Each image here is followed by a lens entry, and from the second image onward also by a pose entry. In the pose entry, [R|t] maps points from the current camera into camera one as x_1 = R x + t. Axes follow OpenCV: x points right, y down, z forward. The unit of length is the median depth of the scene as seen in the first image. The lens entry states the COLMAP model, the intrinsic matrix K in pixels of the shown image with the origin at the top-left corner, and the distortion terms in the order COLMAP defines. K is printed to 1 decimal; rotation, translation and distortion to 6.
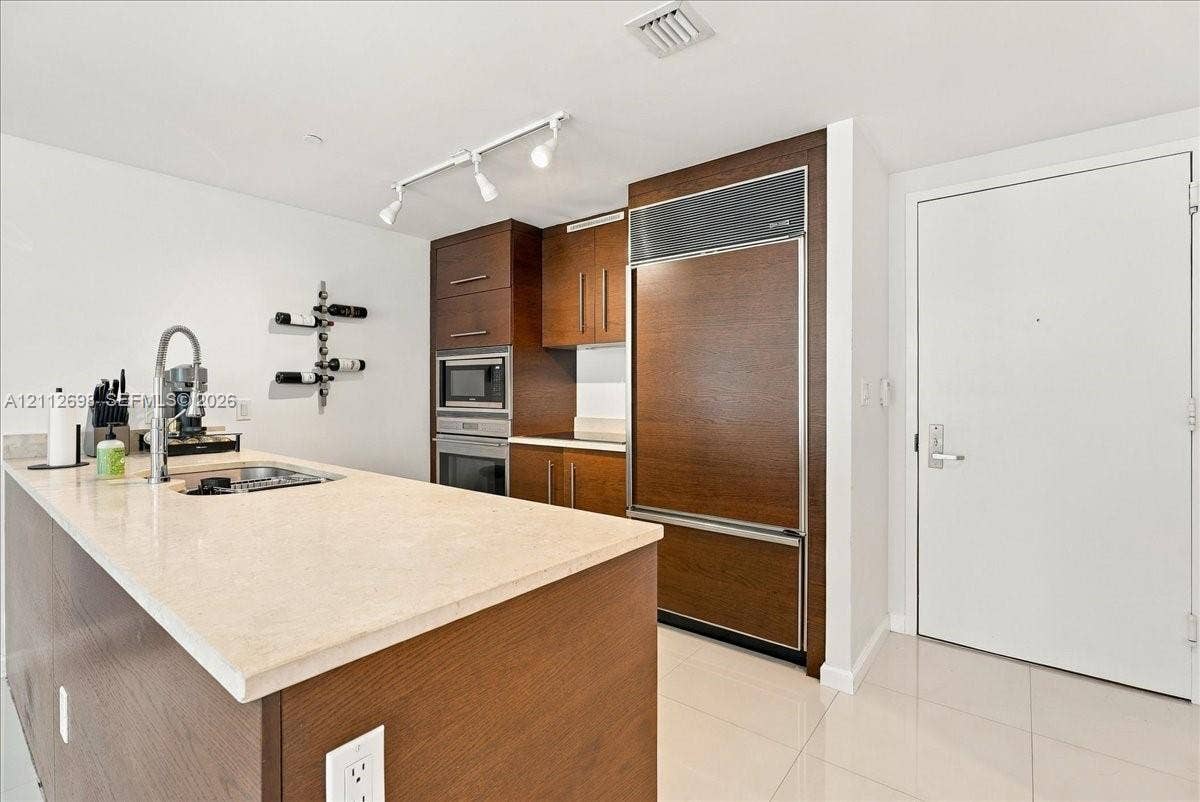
lens RADIAL K [[544.2, 0, 597.4], [0, 544.2, 395.0], [0, 0, 1]] dist [0.000580, 0.000038]
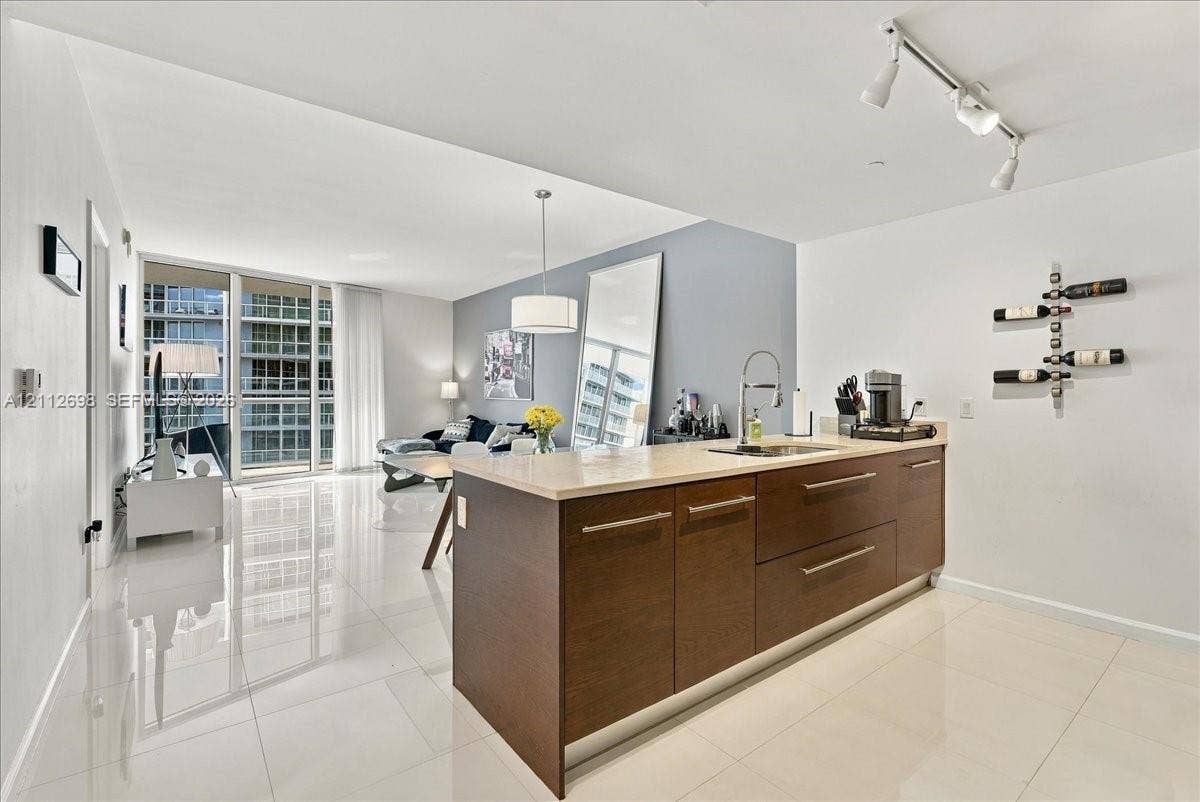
lens RADIAL K [[544.2, 0, 600.7], [0, 544.2, 392.6], [0, 0, 1]] dist [0.000580, 0.000038]
pose [[-0.241192, 0.009771, -0.970428, 0.491498], [-0.010896, 0.999859, 0.012775, -0.007599], [0.970416, 0.013655, -0.241052, 0.515199]]
